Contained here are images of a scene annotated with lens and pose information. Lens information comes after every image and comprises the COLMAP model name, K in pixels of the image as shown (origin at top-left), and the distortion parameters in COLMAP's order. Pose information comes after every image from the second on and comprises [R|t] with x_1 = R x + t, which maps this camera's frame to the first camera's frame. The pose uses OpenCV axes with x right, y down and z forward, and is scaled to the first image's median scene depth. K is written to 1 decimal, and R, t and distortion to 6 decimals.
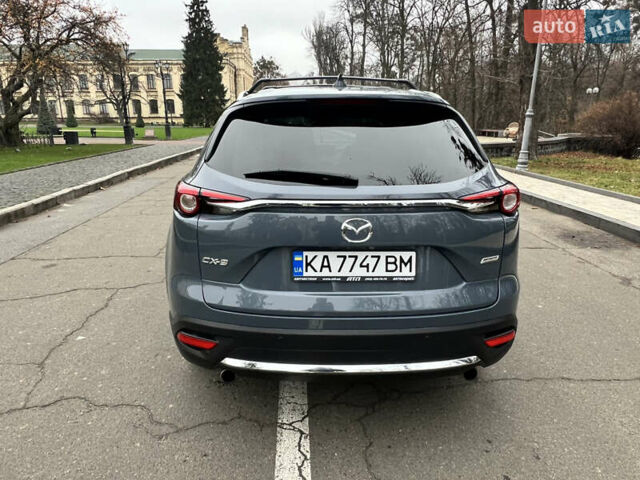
lens RADIAL K [[426.6, 0, 315.6], [0, 426.6, 236.5], [0, 0, 1]] dist [0.000881, -0.000884]
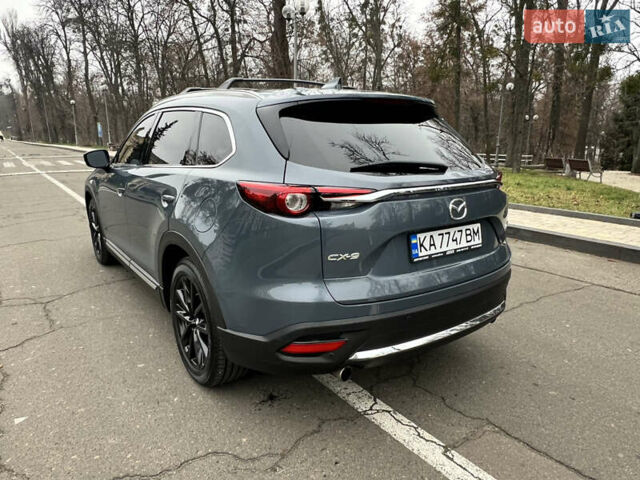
lens RADIAL K [[434.8, 0, 279.5], [0, 434.8, 240.3], [0, 0, 1]] dist [0.000659, -0.001587]
pose [[0.848883, -0.130216, 0.512290, -0.904950], [0.145370, 0.989321, 0.010588, -0.012677], [-0.508197, 0.065484, 0.858747, 0.217488]]
